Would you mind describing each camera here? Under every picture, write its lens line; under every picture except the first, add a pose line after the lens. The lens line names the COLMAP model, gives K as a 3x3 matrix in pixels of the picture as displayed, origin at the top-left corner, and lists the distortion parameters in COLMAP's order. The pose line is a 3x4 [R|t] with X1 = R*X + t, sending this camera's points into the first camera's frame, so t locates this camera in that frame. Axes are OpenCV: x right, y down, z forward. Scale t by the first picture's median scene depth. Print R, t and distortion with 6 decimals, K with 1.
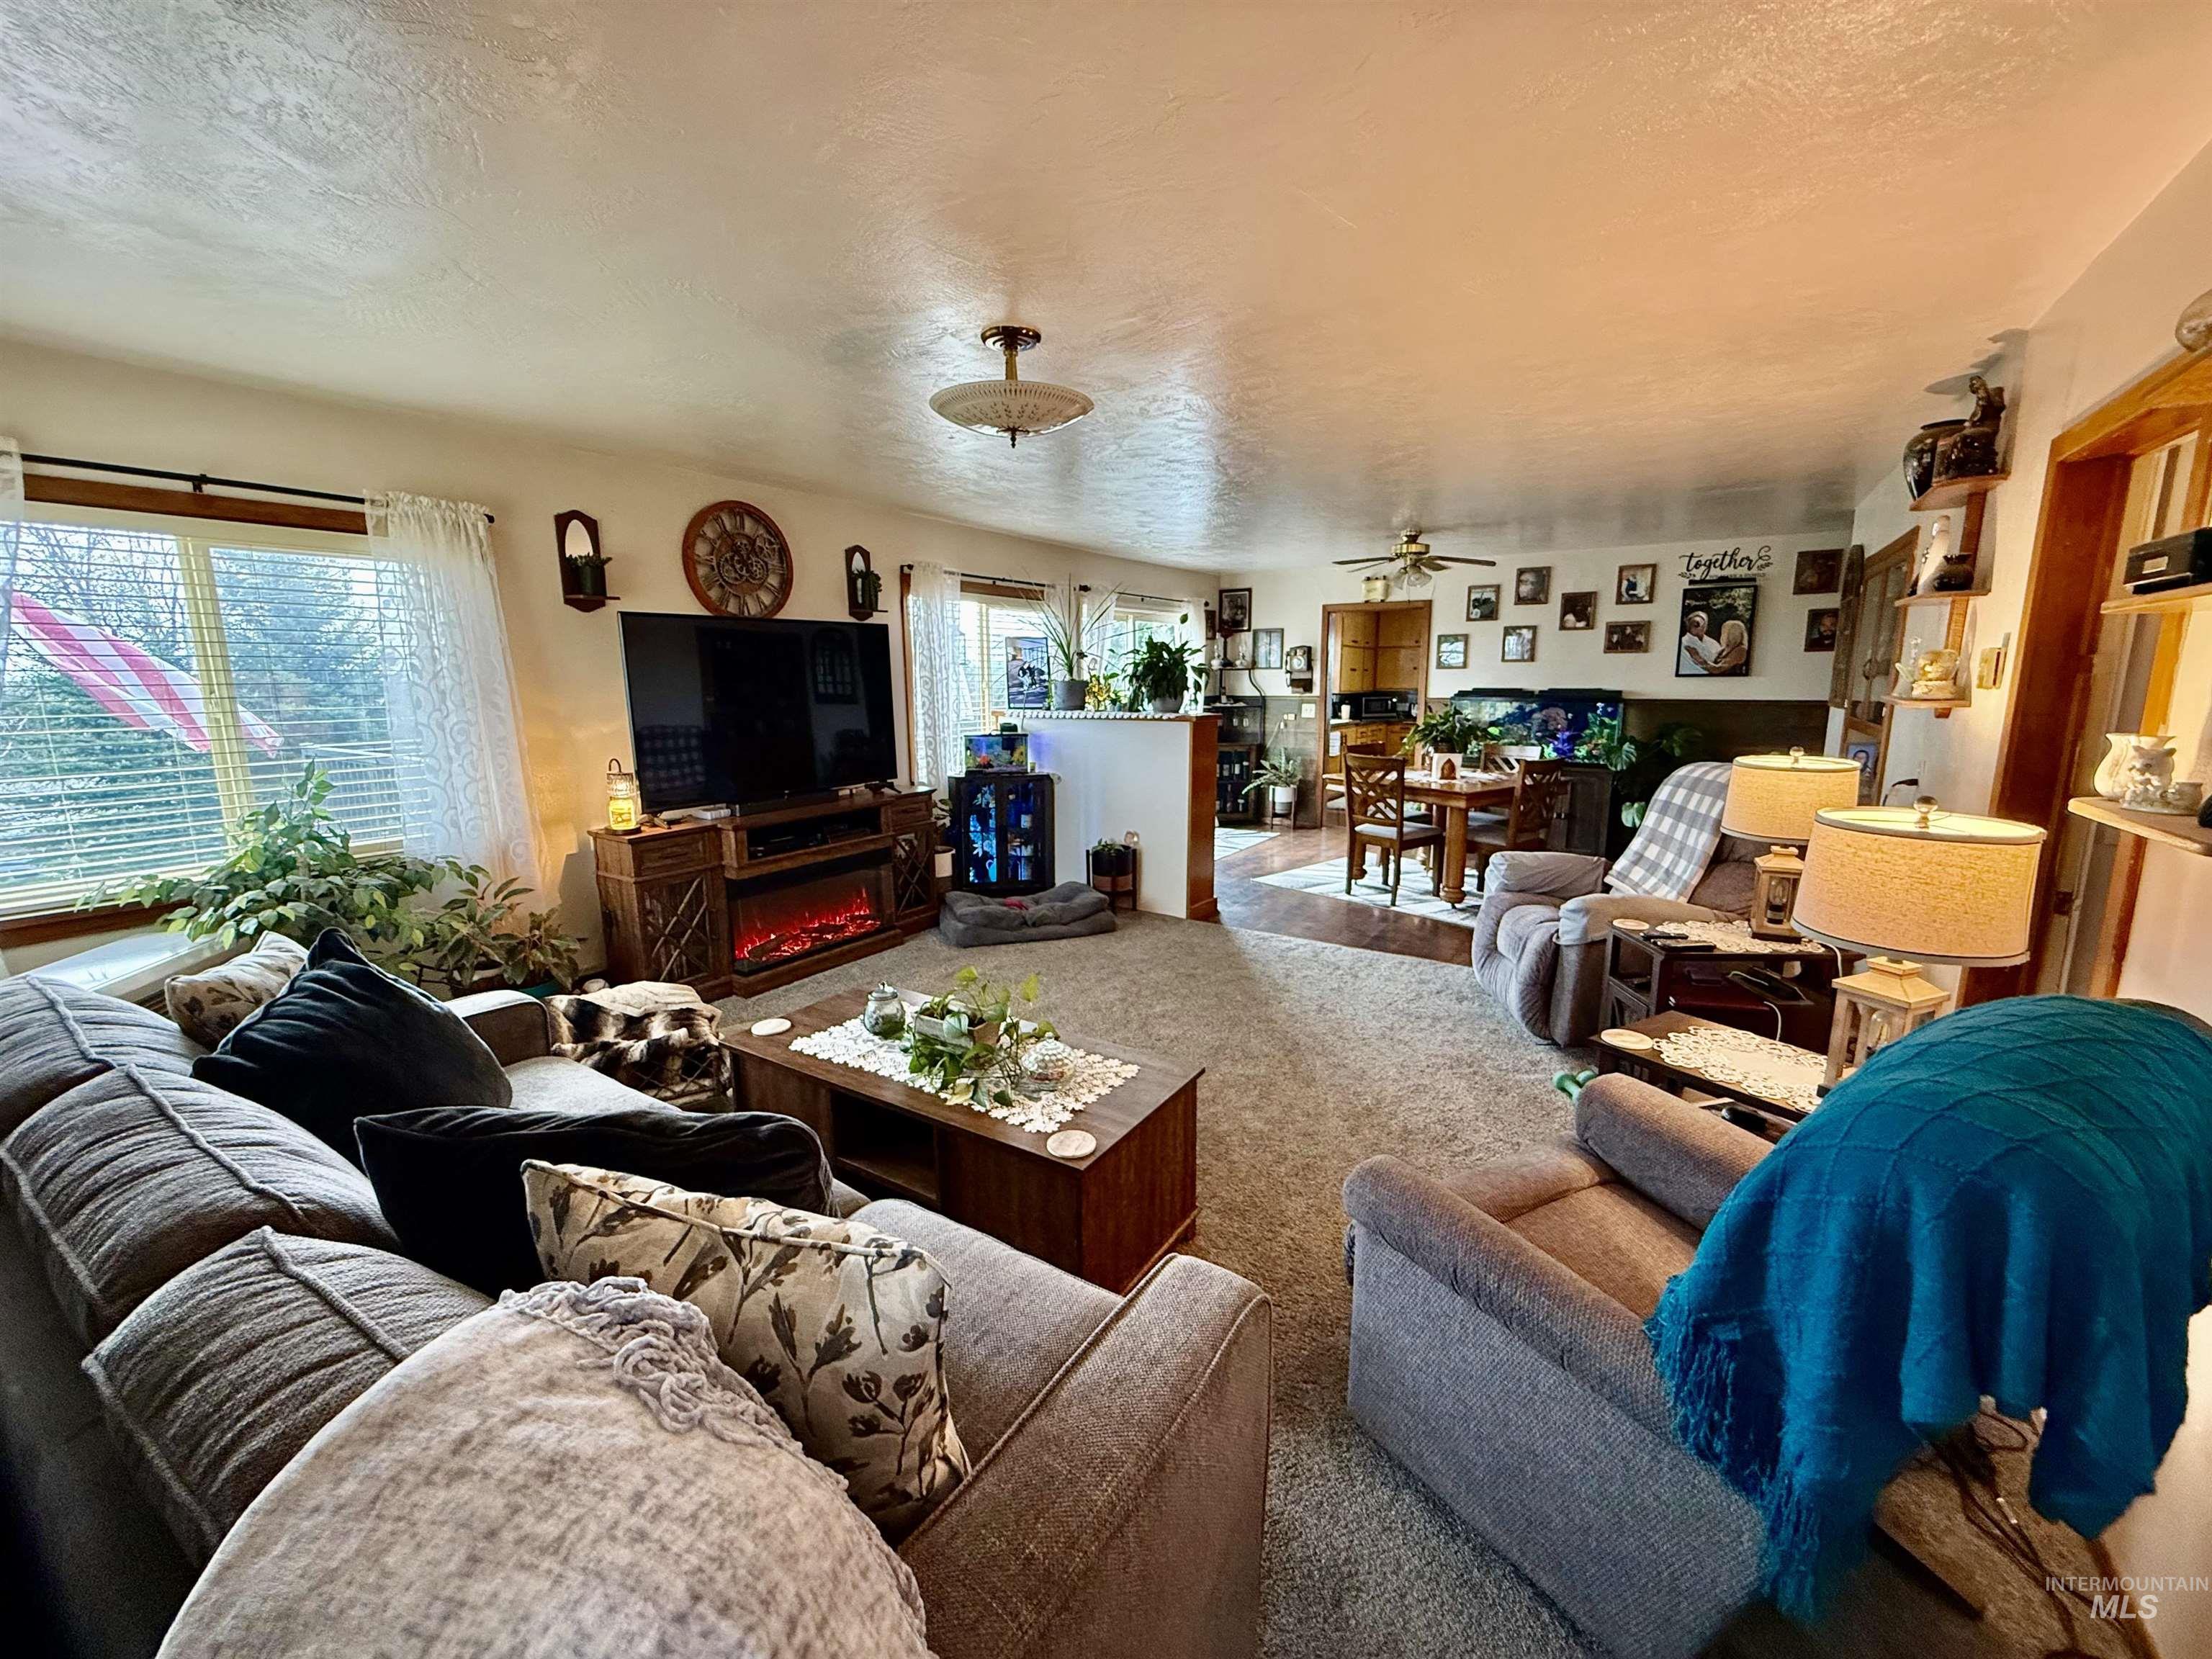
lens RADIAL K [[887.5, 0, 1120.8], [0, 887.5, 833.0], [0, 0, 1]] dist [-0.000271, -0.000270]
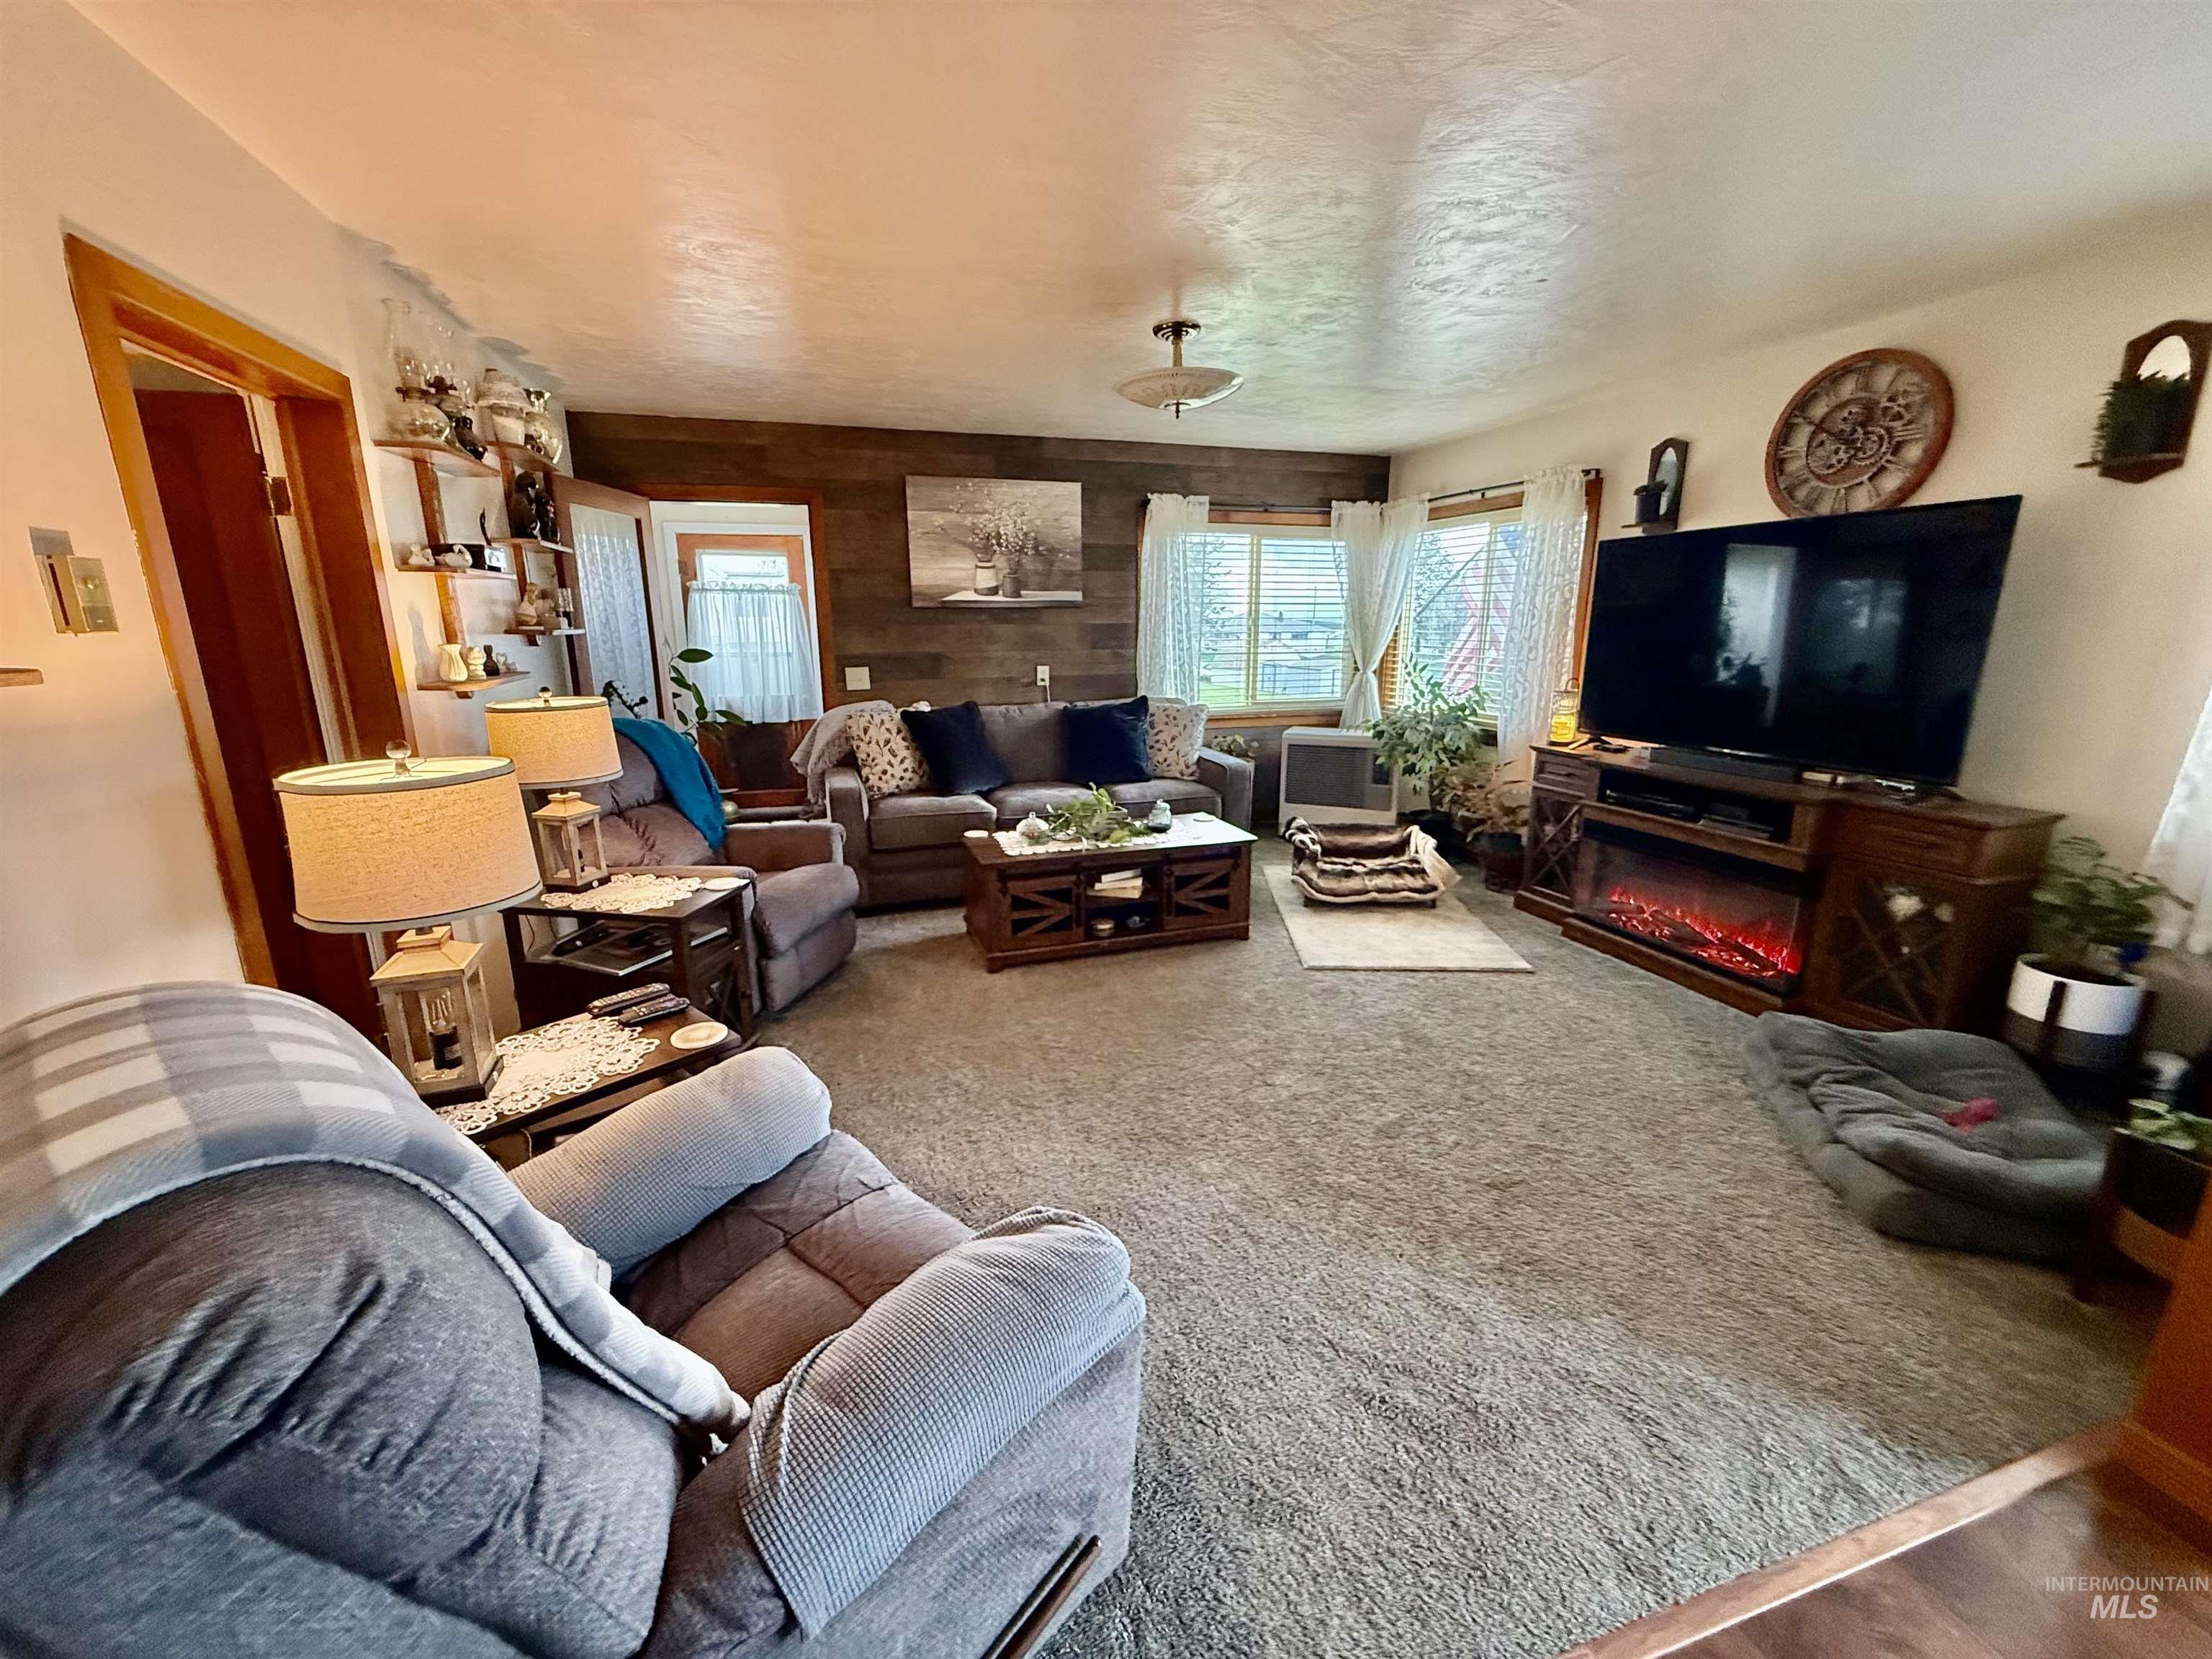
lens RADIAL K [[887.5, 0, 1107.6], [0, 887.5, 843.4], [0, 0, 1]] dist [-0.000271, -0.000270]
pose [[-0.648713, 0.194374, -0.735793, 0.570298], [-0.129920, 0.924356, 0.358731, -0.182204], [0.749862, 0.328307, -0.574388, 1.078240]]
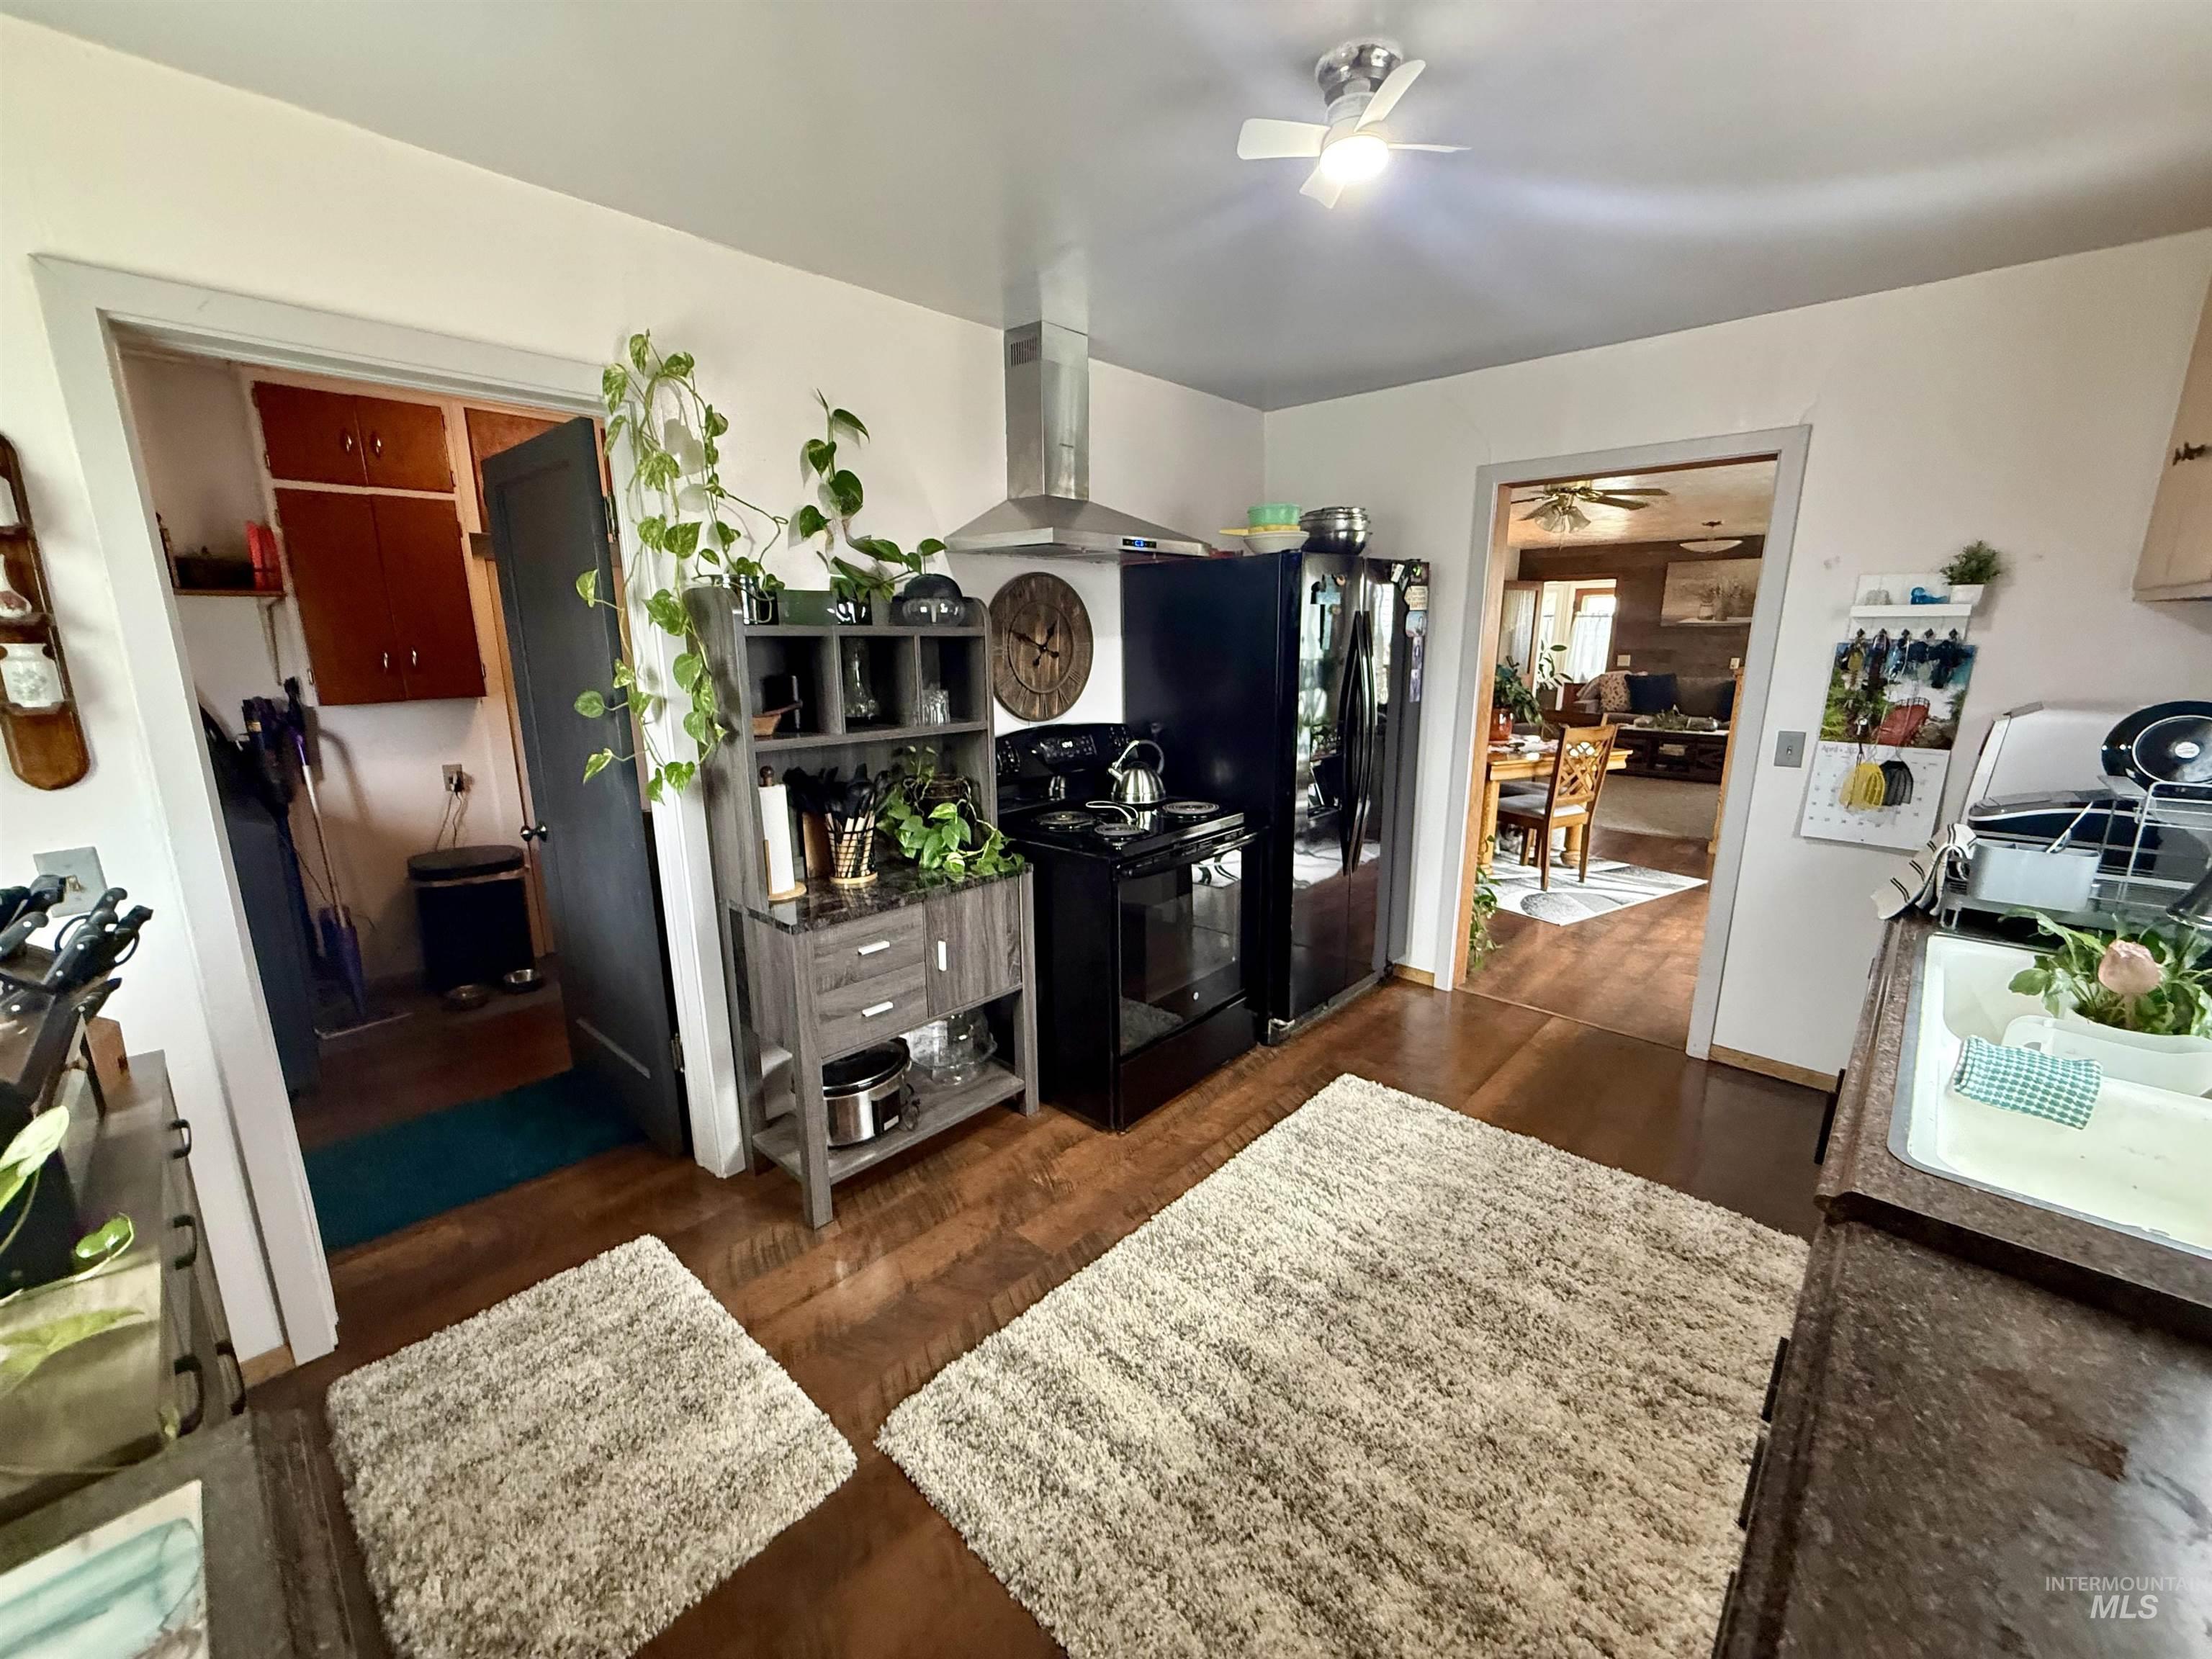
lens RADIAL K [[887.5, 0, 1105.0], [0, 887.5, 836.0], [0, 0, 1]] dist [-0.000271, -0.000270]
pose [[-0.982150, -0.034005, 0.185000, 0.794205], [0.043010, 0.916868, 0.396867, -0.484775], [-0.183116, 0.397739, -0.899040, 2.617793]]
